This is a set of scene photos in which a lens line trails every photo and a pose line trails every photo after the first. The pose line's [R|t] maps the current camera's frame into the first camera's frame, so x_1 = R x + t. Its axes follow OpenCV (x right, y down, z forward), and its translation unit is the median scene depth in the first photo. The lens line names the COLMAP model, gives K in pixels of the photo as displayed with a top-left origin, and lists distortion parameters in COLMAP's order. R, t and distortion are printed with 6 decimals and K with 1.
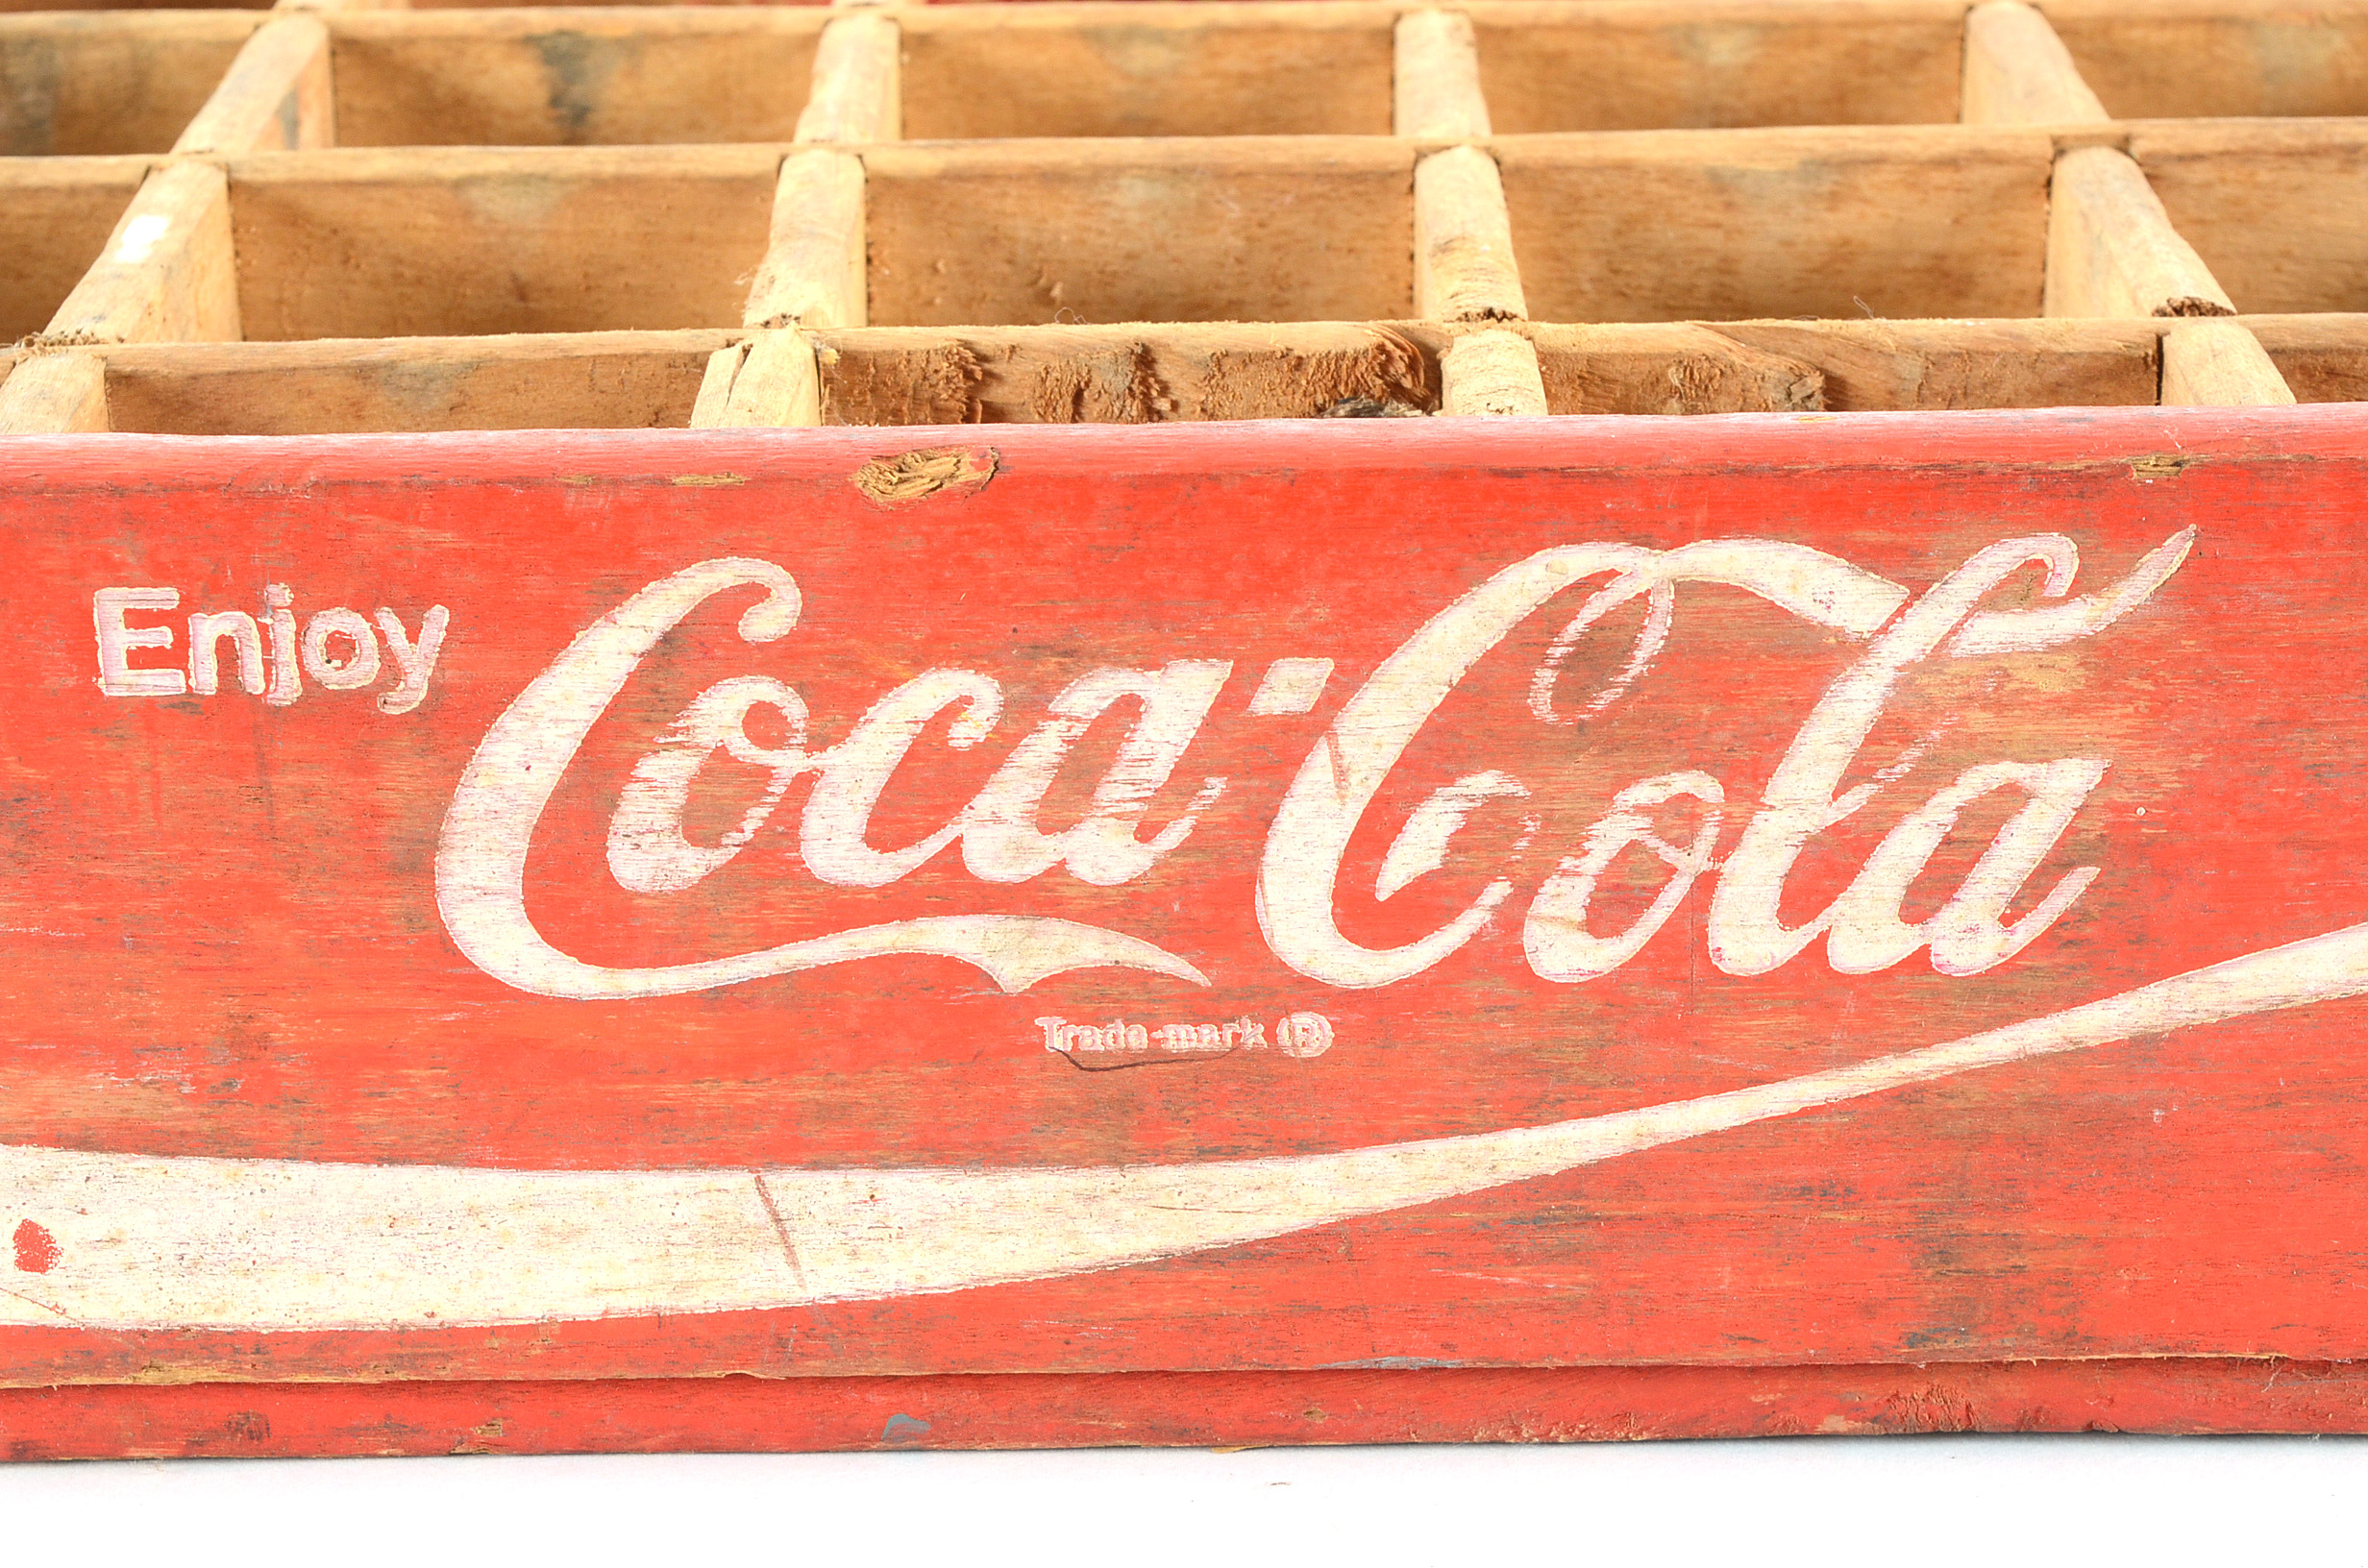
lens RADIAL K [[5391.5, 0, 1194.7], [0, 5391.5, 786.9], [0, 0, 1]] dist [0.109017, 0.000000]
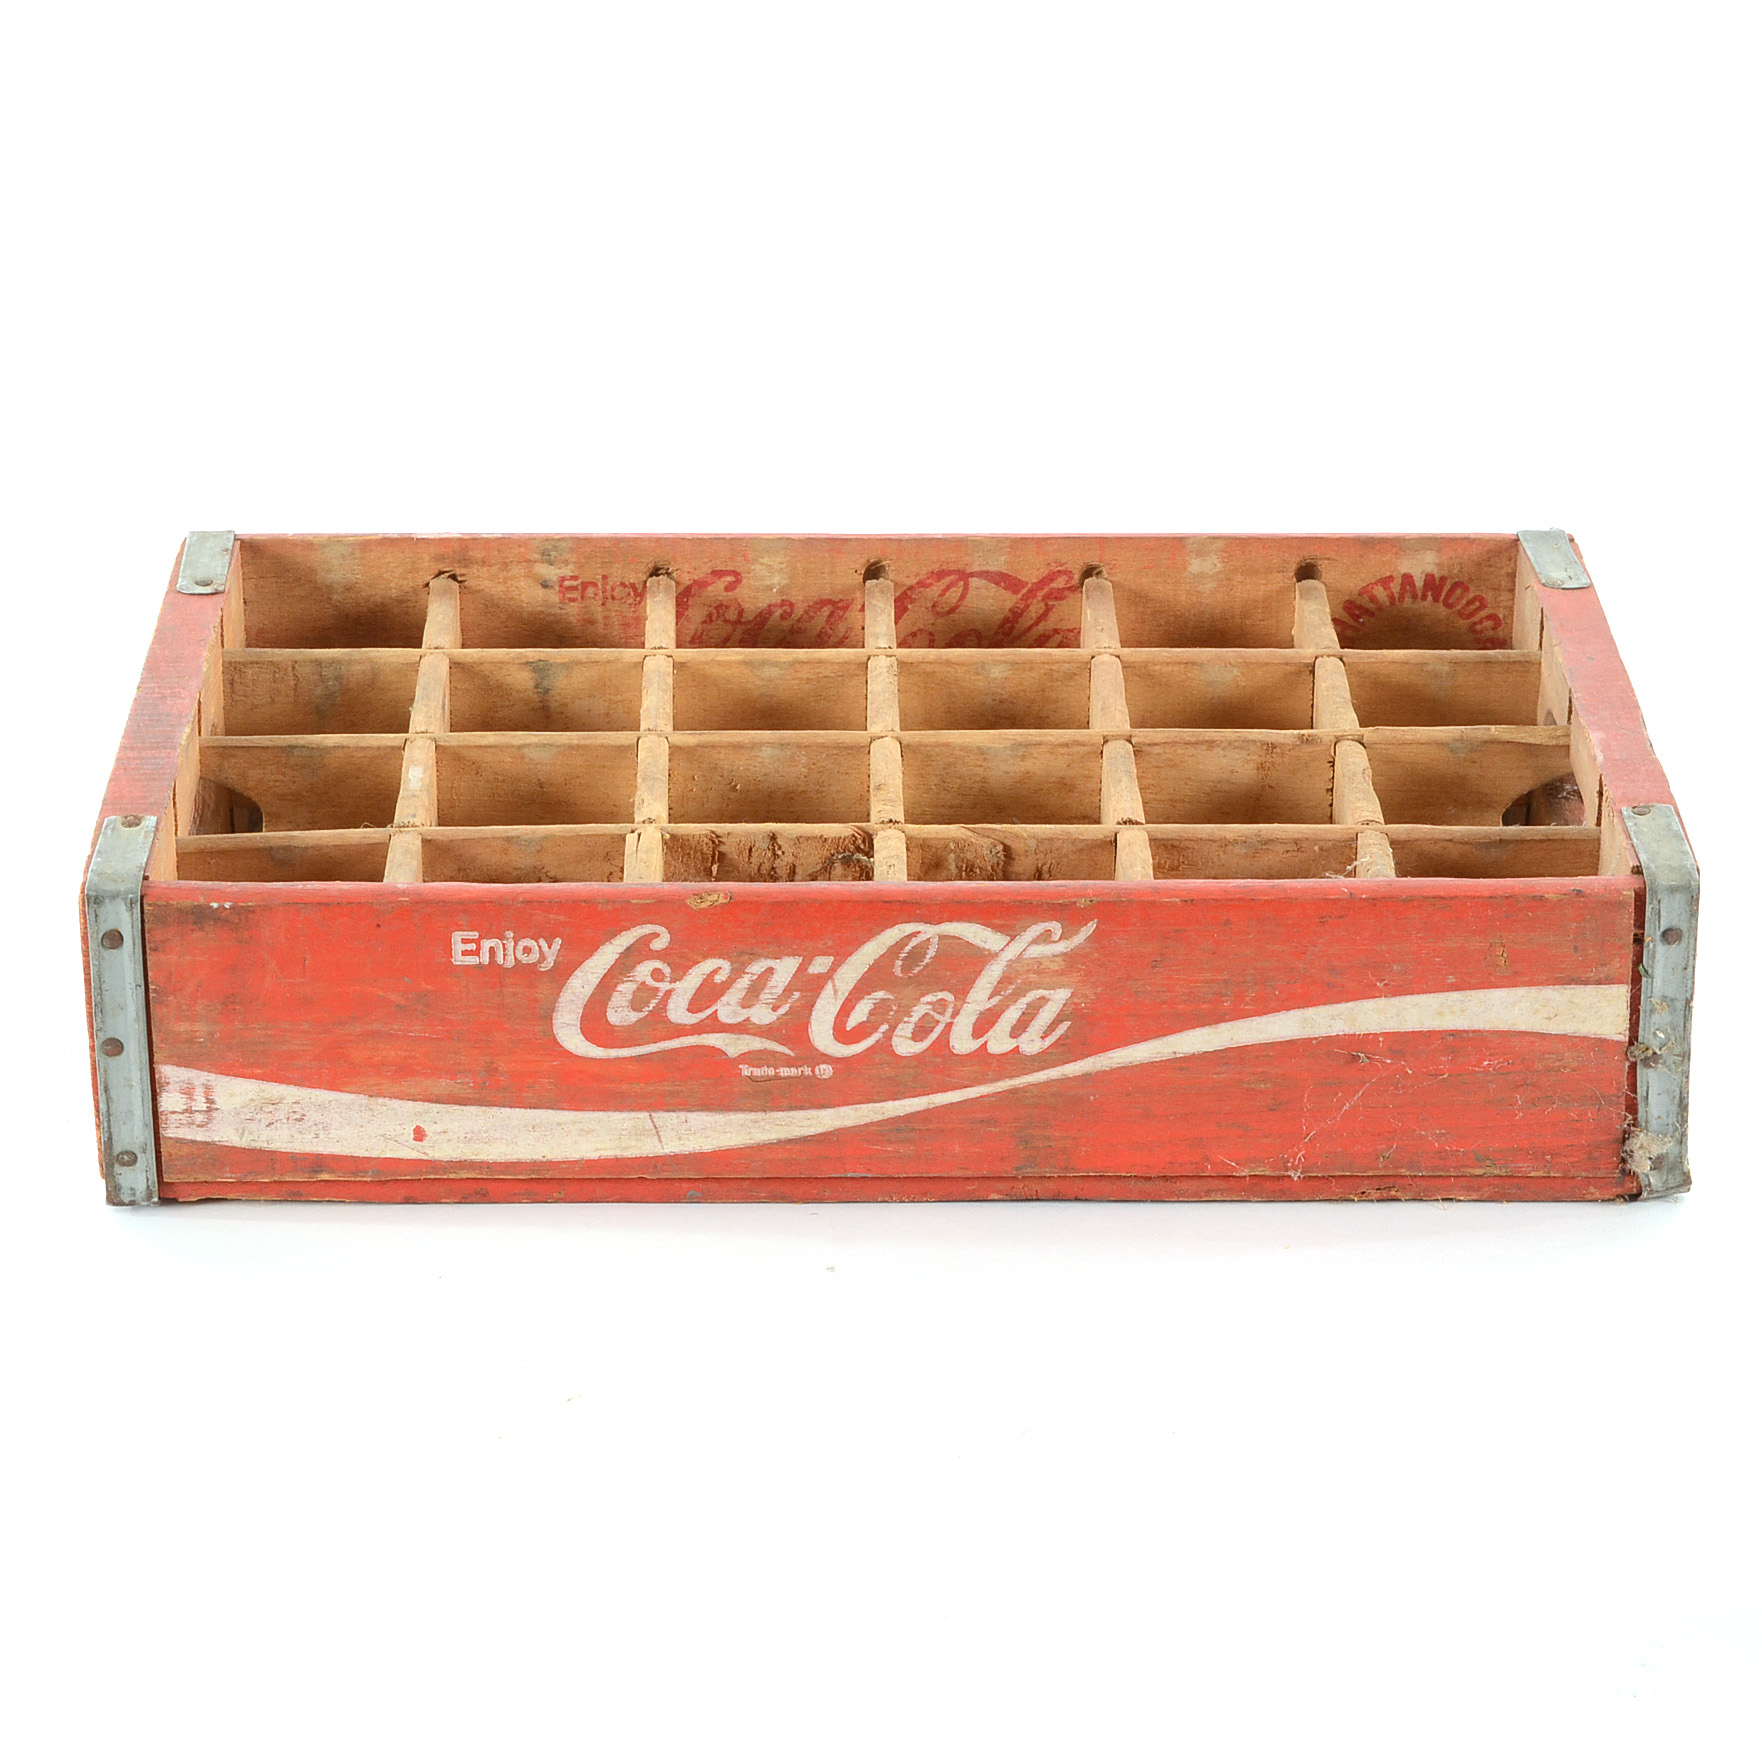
lens RADIAL K [[5570.6, 0, 878.2], [0, 5570.6, 881.7], [0, 0, 1]] dist [0.145259, 0.000000]
pose [[0.999692, 0.010030, 0.022715, -0.022927], [-0.010861, 0.999265, 0.036758, -0.184337], [-0.022330, -0.036993, 0.999066, -2.248974]]
